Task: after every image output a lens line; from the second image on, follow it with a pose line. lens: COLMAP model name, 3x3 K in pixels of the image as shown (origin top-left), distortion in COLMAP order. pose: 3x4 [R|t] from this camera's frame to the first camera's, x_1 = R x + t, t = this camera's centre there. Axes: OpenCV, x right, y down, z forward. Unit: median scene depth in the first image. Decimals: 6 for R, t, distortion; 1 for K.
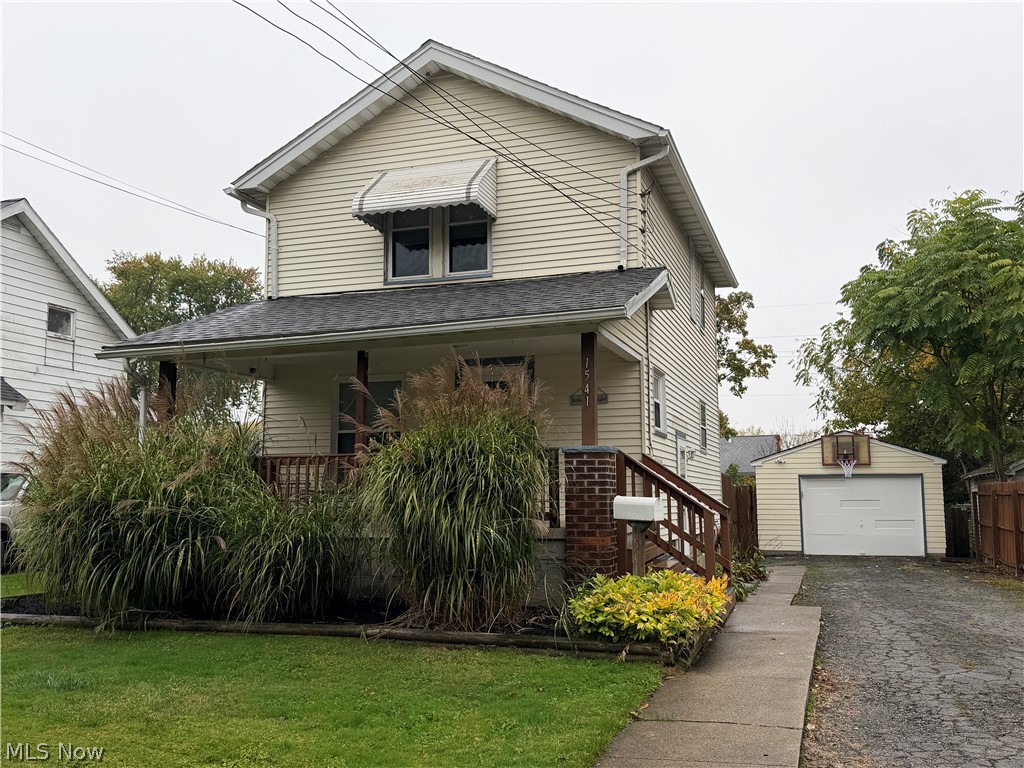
lens RADIAL K [[911.1, 0, 513.8], [0, 911.1, 384.3], [0, 0, 1]] dist [0.055695, -0.003135]
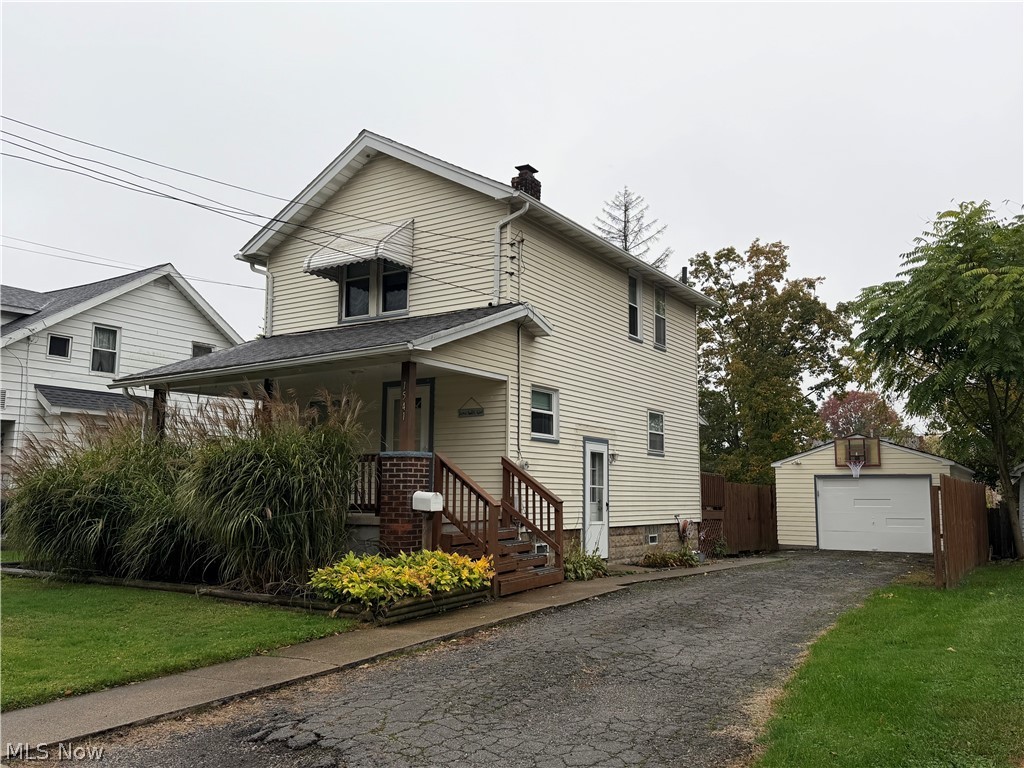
lens RADIAL K [[814.6, 0, 516.9], [0, 814.6, 383.6], [0, 0, 1]] dist [0.058702, -0.027958]
pose [[0.970295, -0.020480, -0.241057, 0.377732], [0.018266, 0.999768, -0.011415, -0.008197], [0.241235, 0.006673, 0.970444, -0.045539]]
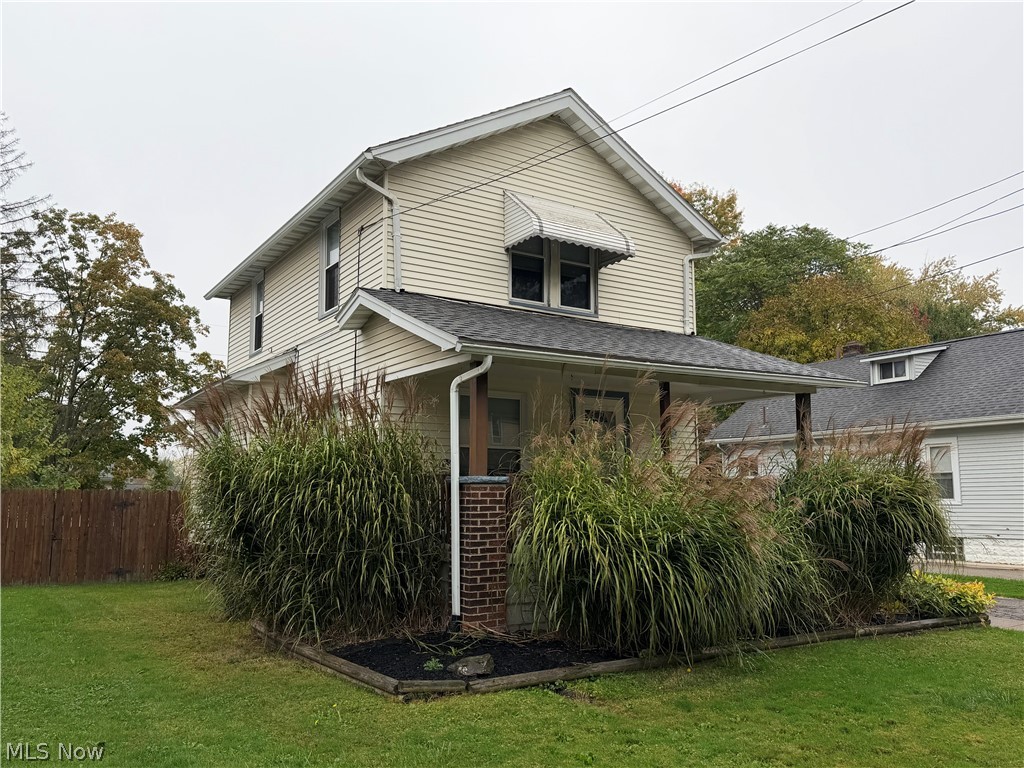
lens RADIAL K [[814.6, 0, 520.9], [0, 814.6, 388.9], [0, 0, 1]] dist [0.058702, -0.027958]
pose [[0.616800, 0.107623, 0.779727, -0.836860], [-0.098464, 0.993377, -0.059222, 0.037209], [-0.780937, -0.040247, 0.623312, 0.430713]]
